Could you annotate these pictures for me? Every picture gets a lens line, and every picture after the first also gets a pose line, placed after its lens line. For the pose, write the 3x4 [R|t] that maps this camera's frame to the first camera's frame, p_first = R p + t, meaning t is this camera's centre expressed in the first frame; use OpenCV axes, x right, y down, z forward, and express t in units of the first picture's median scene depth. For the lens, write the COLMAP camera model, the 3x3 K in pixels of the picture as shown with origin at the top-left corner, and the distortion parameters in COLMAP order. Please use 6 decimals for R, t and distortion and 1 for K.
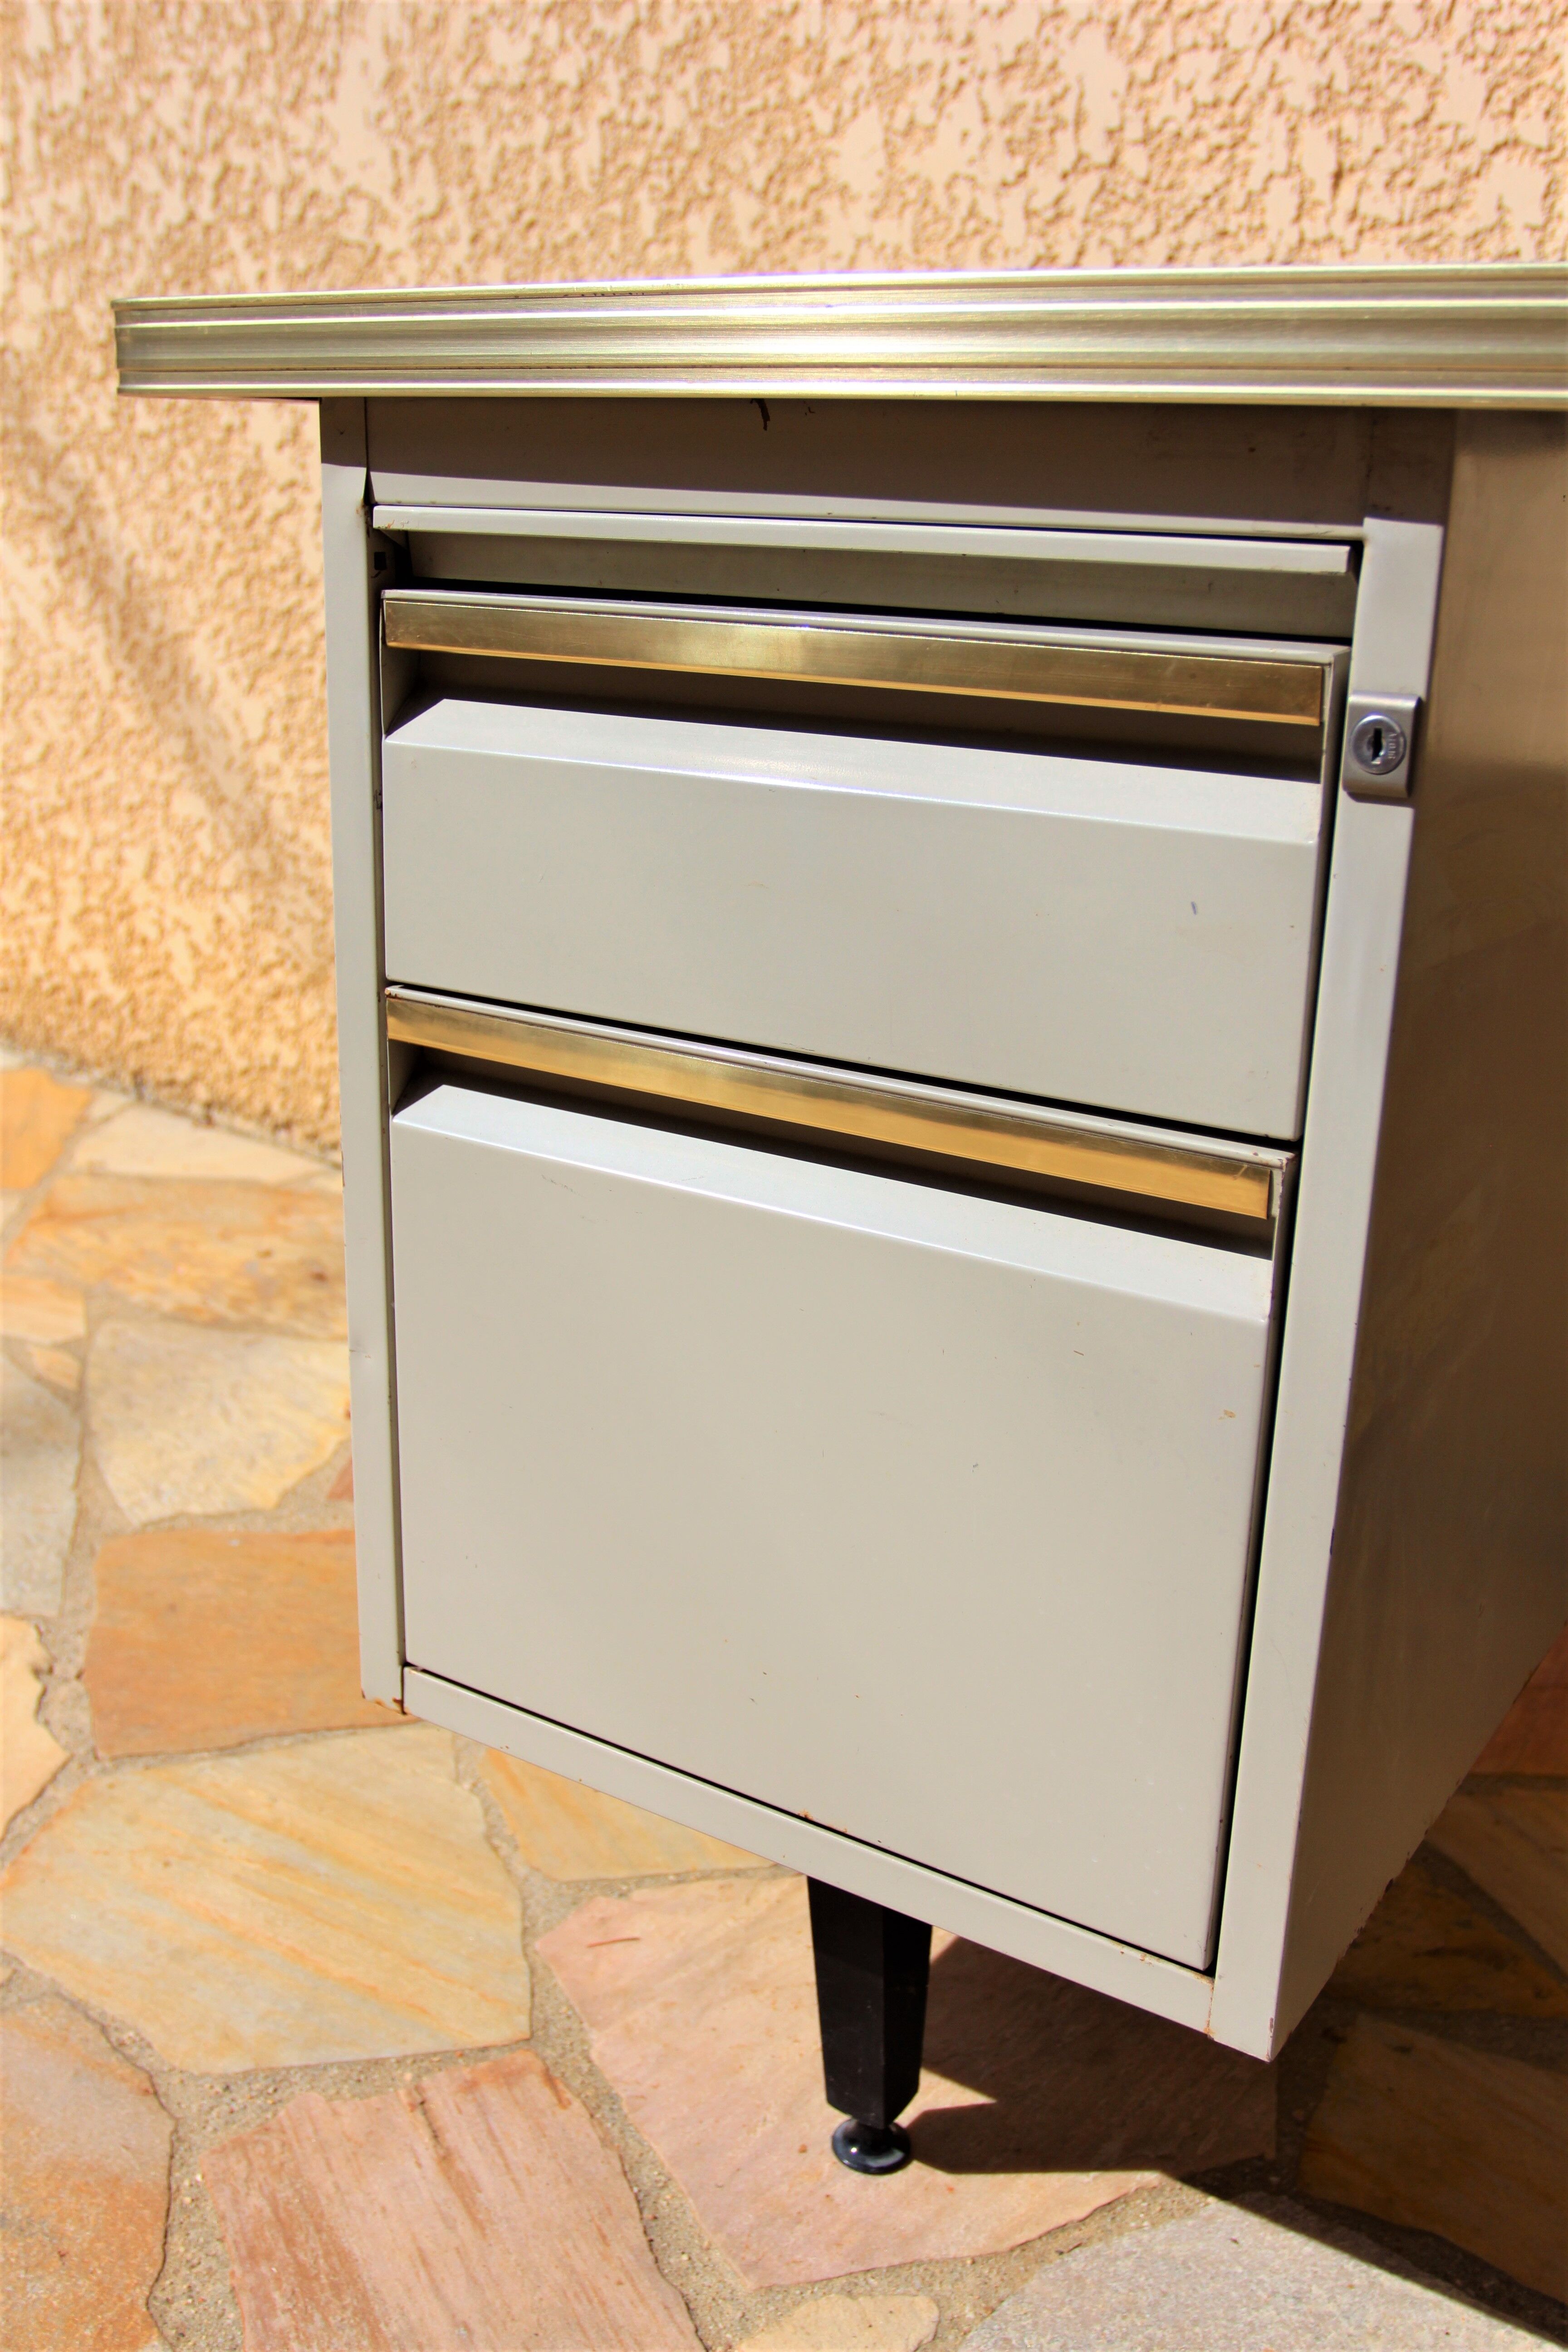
lens RADIAL K [[2253.9, 0, 792.7], [0, 2253.9, 1188.1], [0, 0, 1]] dist [-0.052578, 0.000000]
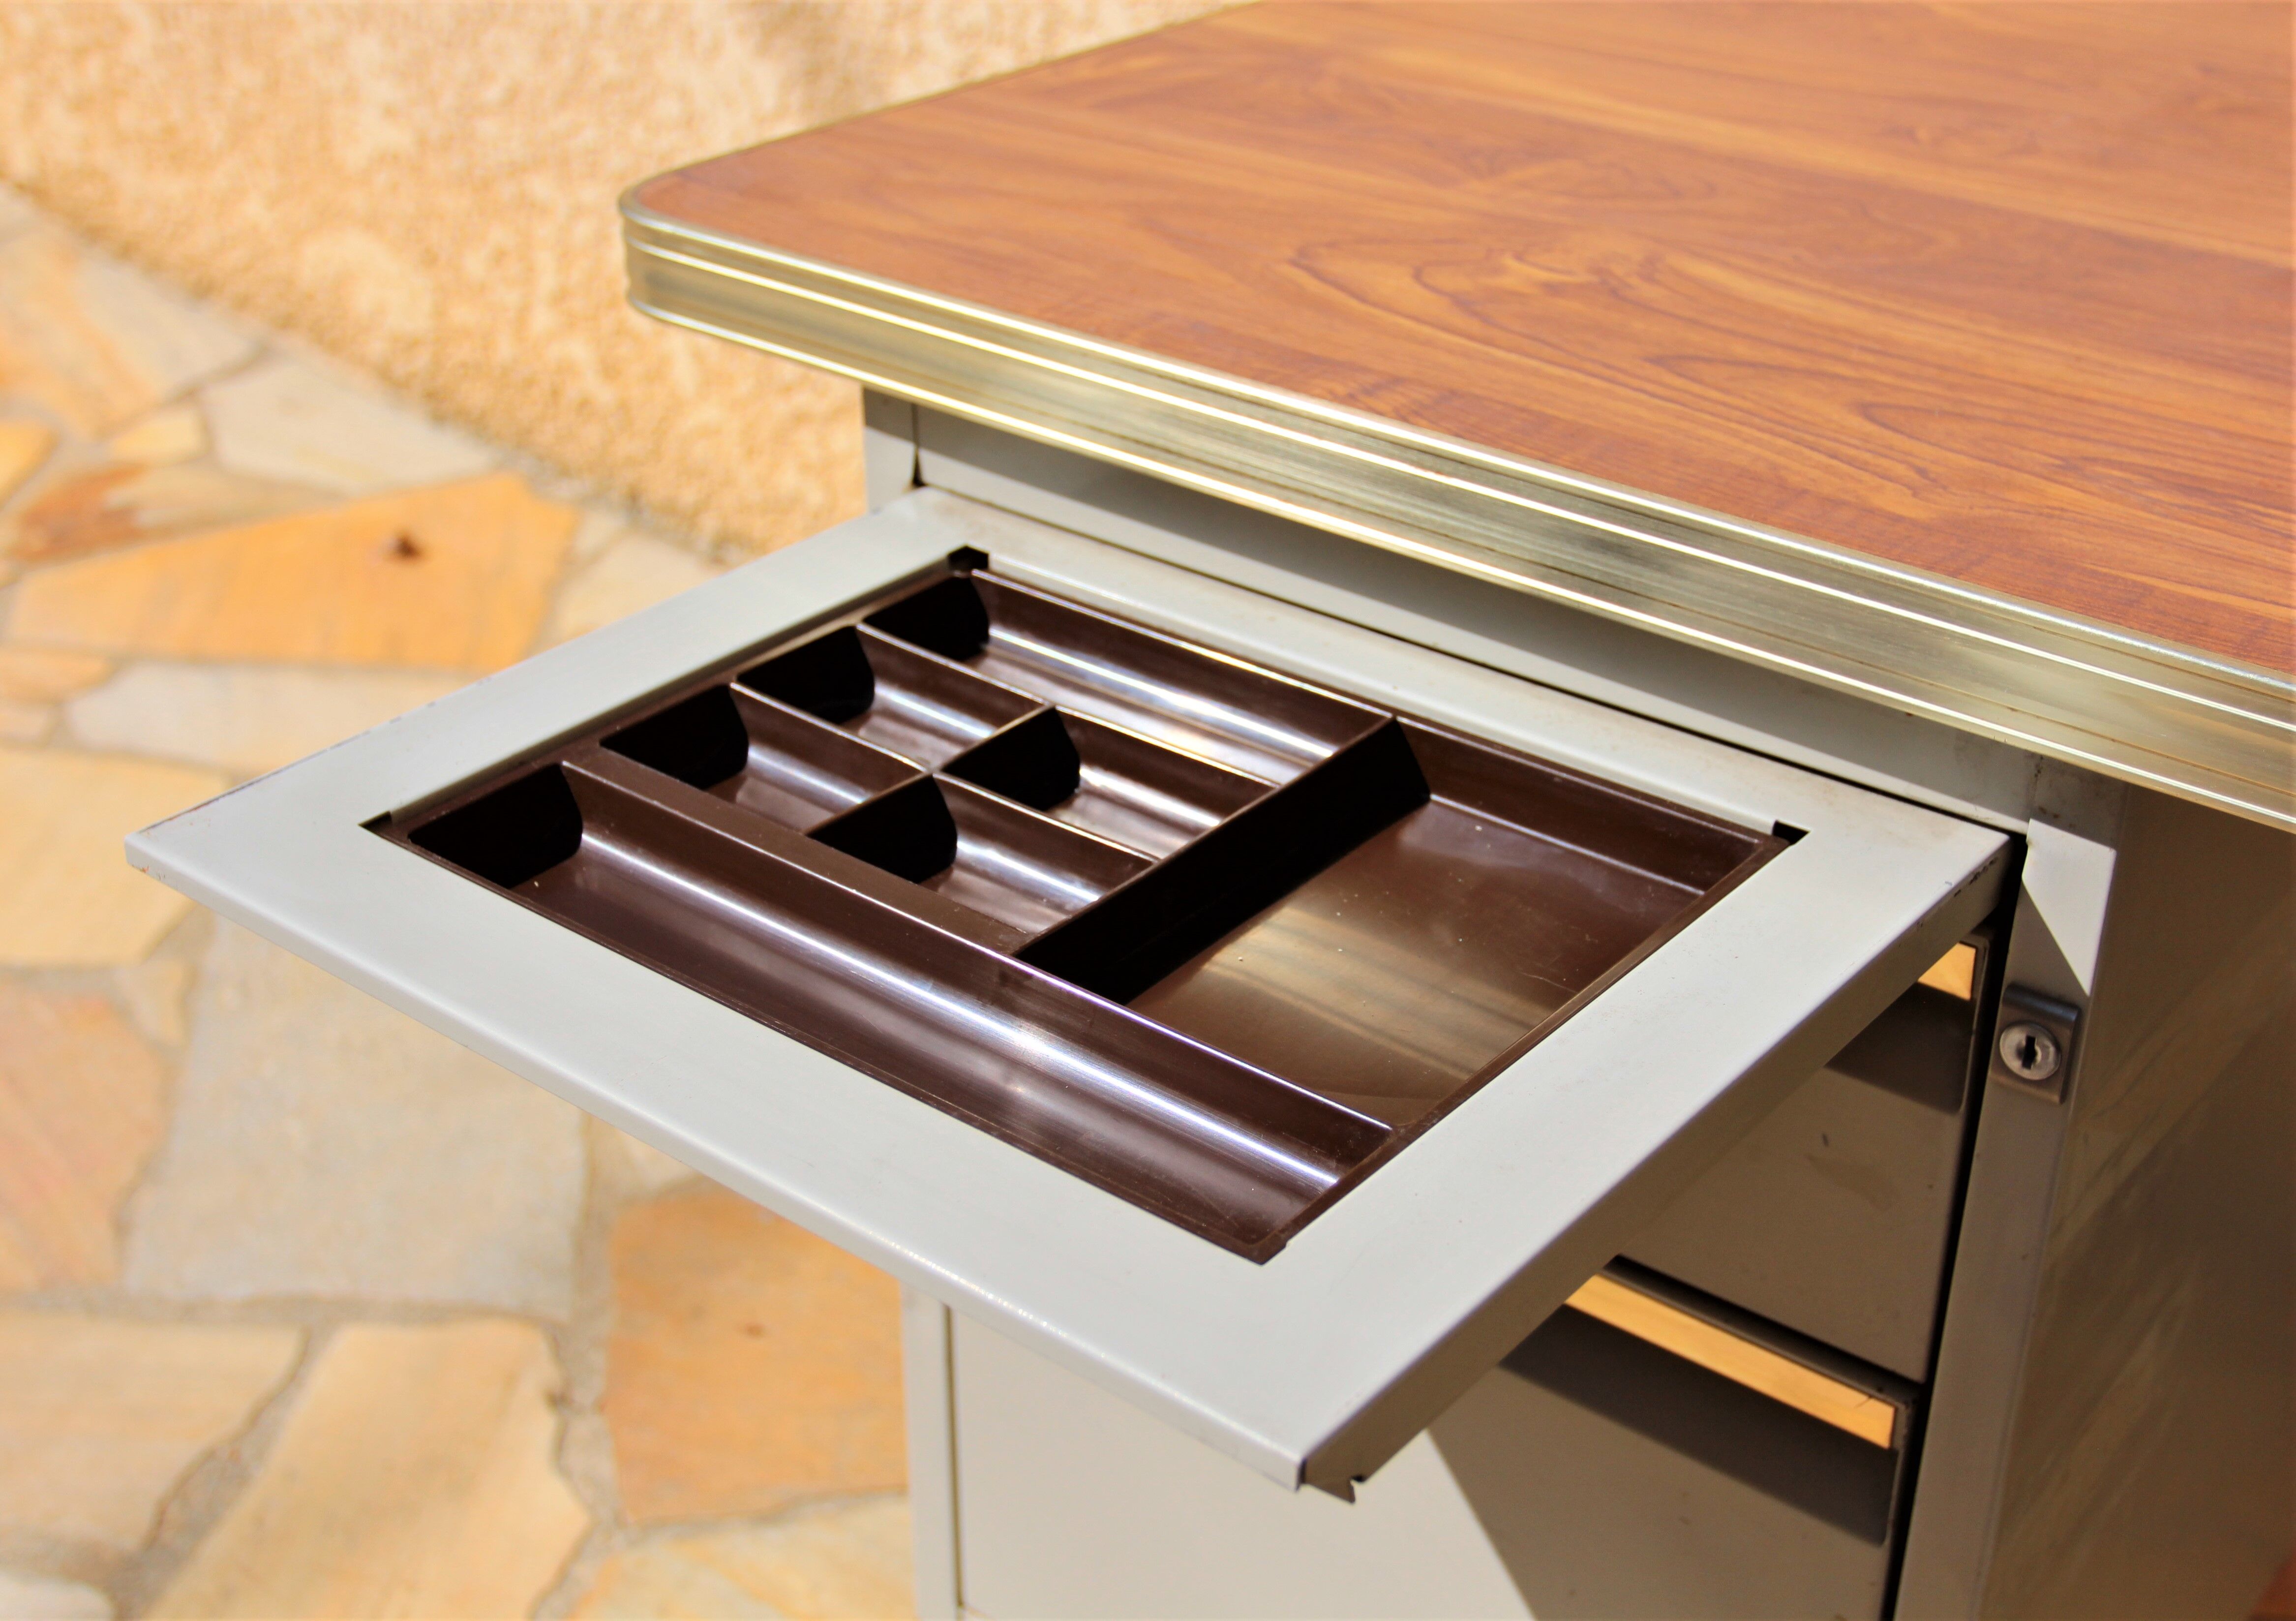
lens RADIAL K [[2920.7, 0, 1163.2], [0, 2920.7, 809.9], [0, 0, 1]] dist [-0.050756, 0.000000]
pose [[0.994995, 0.027876, -0.095960, 0.009120], [-0.009960, 0.983185, 0.182341, -0.196452], [0.099429, -0.180473, 0.978541, -0.062490]]
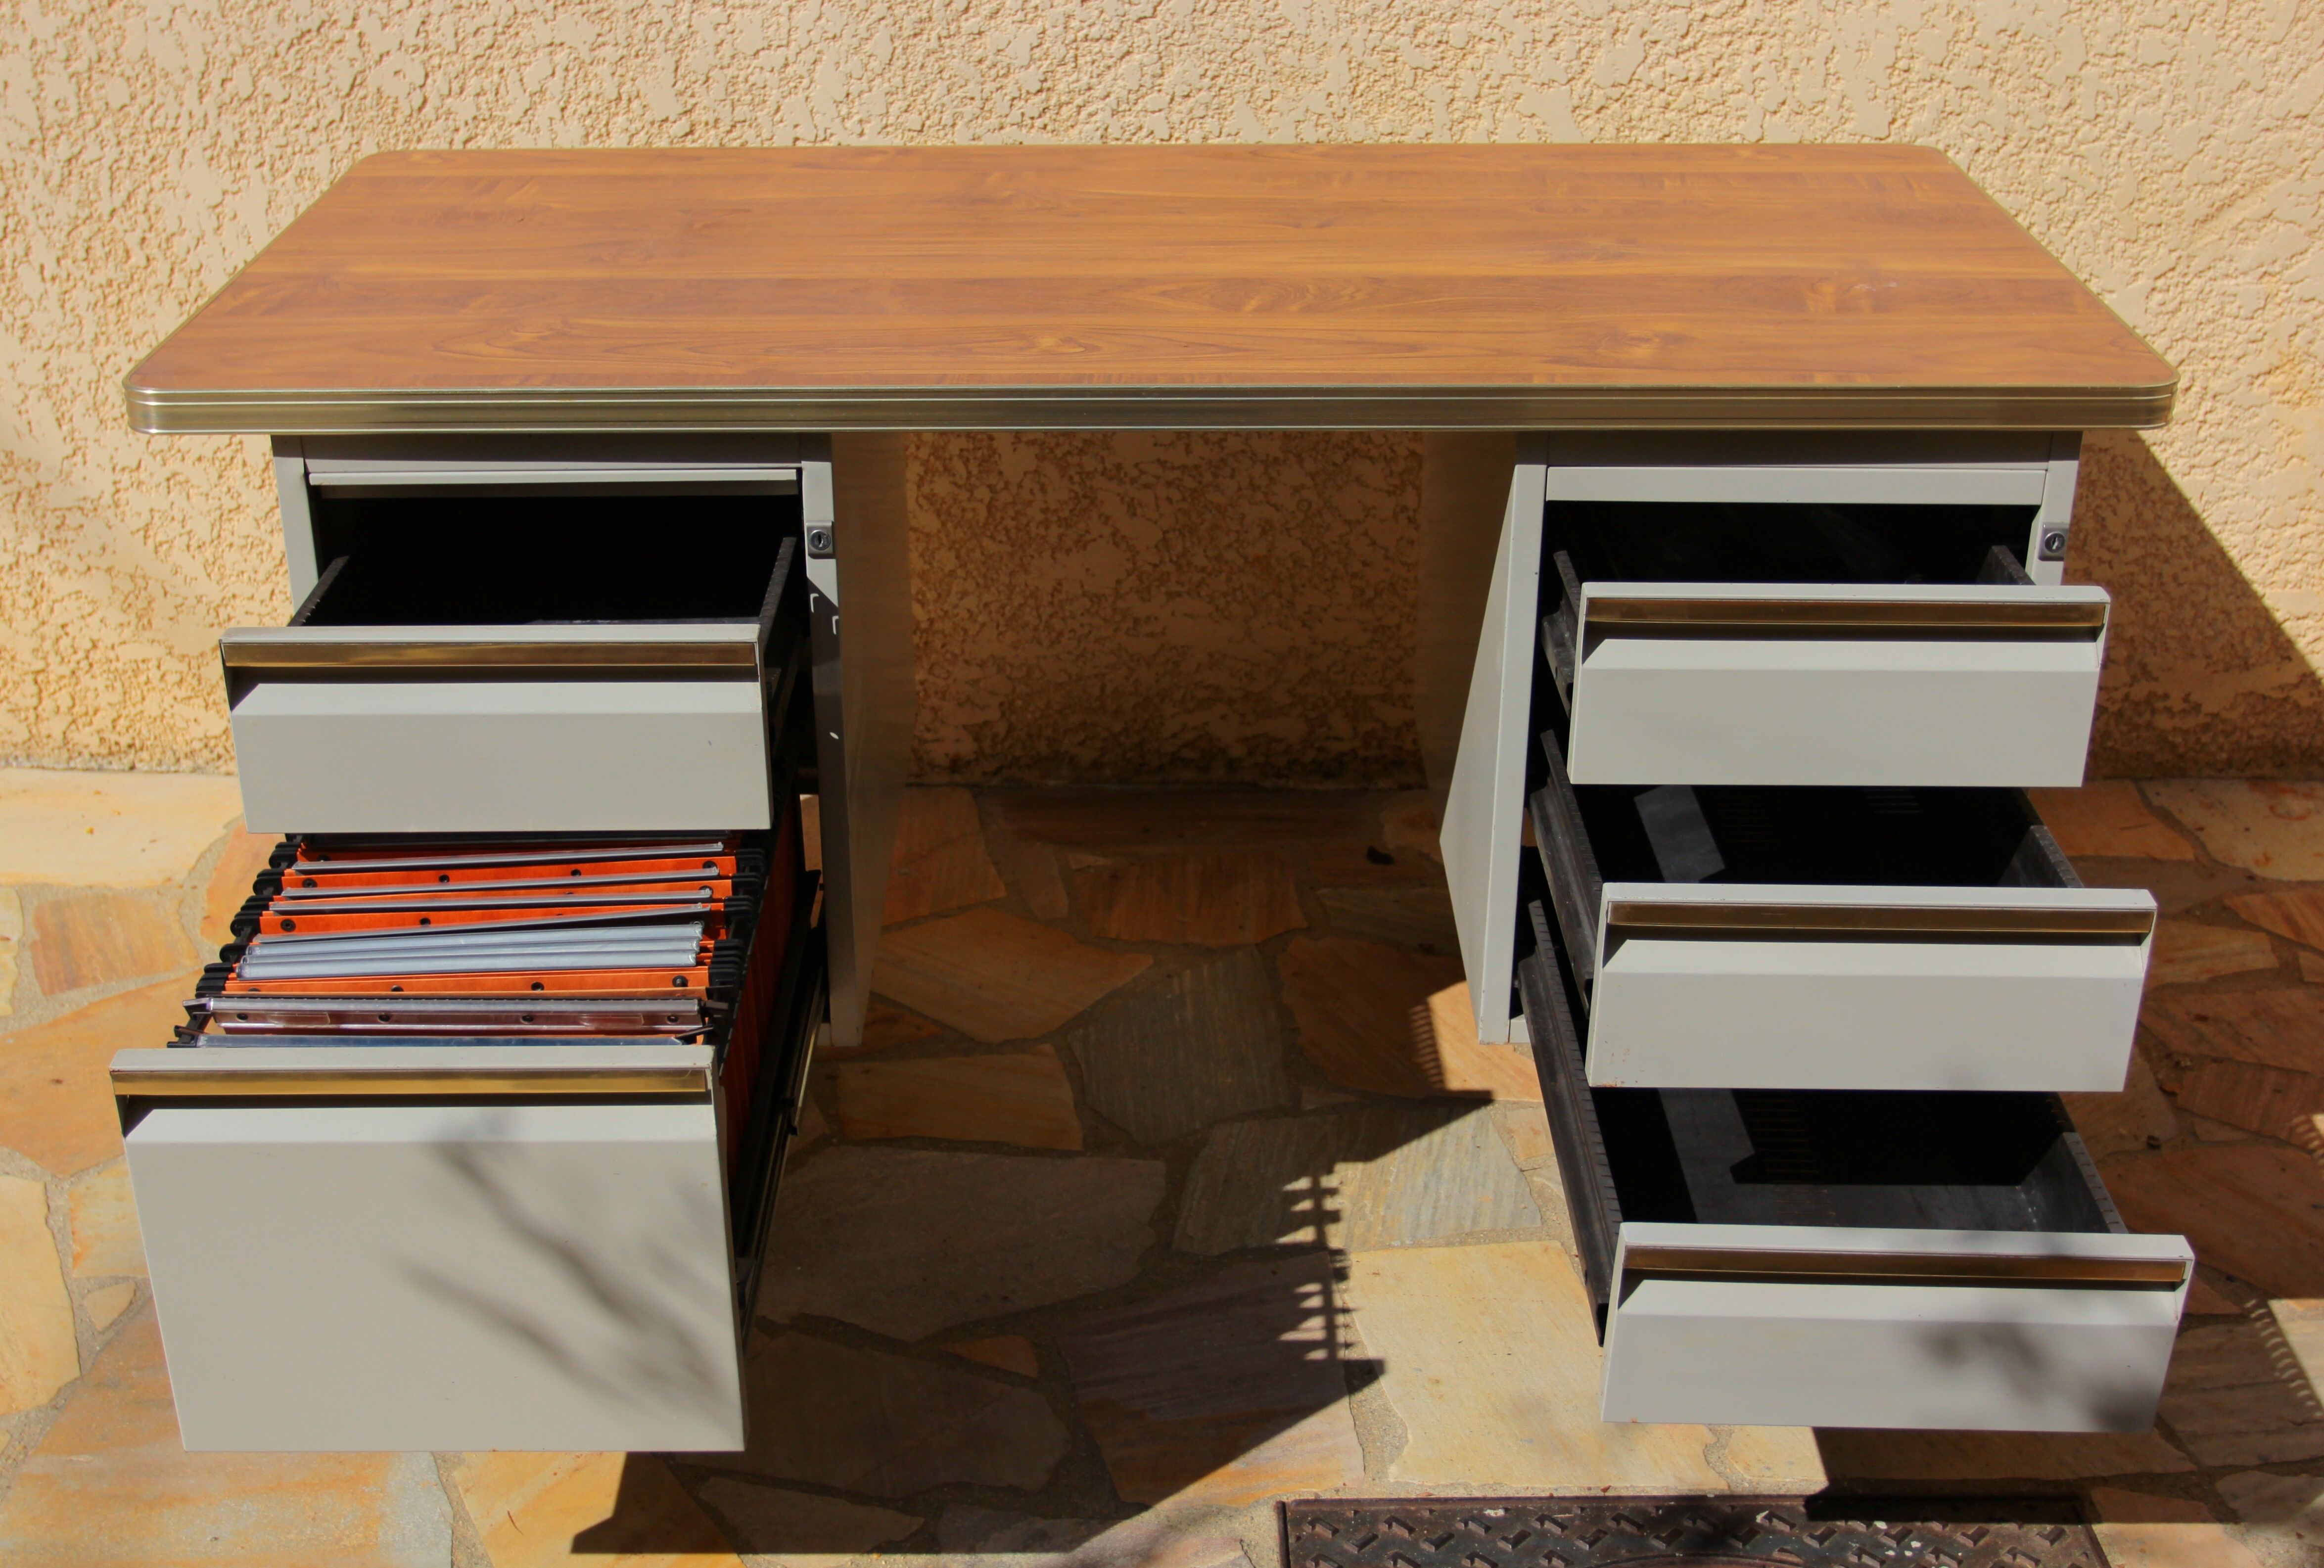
lens RADIAL K [[2824.4, 0, 1096.2], [0, 2824.4, 769.3], [0, 0, 1]] dist [-0.036377, 0.000000]
pose [[0.844398, -0.259293, 0.468784, -0.435251], [0.193413, 0.963595, 0.184598, -0.192555], [-0.499583, -0.065205, 0.863808, -0.820314]]
